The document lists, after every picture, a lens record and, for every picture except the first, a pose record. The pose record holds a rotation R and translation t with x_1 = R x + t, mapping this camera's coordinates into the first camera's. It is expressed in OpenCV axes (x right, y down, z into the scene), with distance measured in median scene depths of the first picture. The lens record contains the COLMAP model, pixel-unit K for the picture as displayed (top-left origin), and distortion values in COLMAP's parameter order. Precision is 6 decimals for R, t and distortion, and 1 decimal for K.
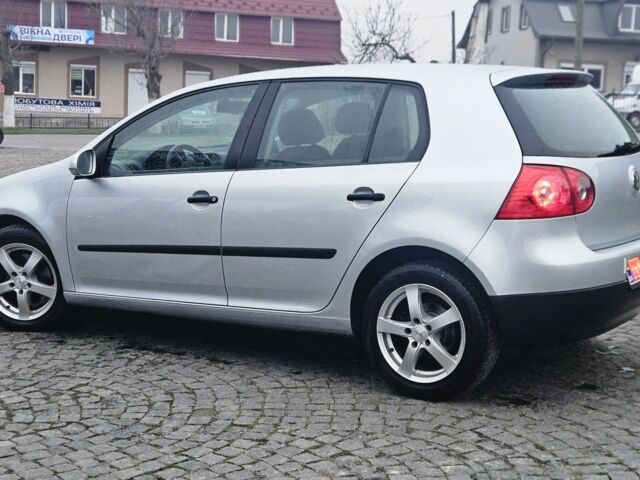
lens RADIAL K [[1128.5, 0, 320.0], [0, 1128.5, 240.0], [0, 0, 1]] dist [0.065703, 0.012079]
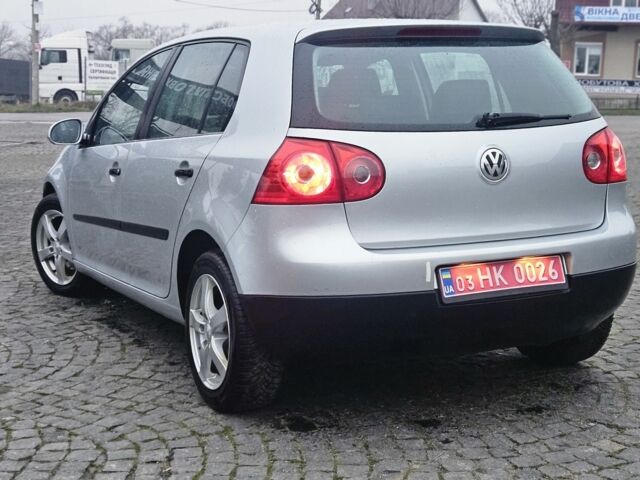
lens RADIAL K [[1128.5, 0, 320.0], [0, 1128.5, 240.0], [0, 0, 1]] dist [0.065703, 0.012079]
pose [[0.863824, 0.064112, -0.499698, 0.527947], [-0.056506, 0.997941, 0.030356, -0.016540], [0.500615, 0.002014, 0.865668, 0.262868]]
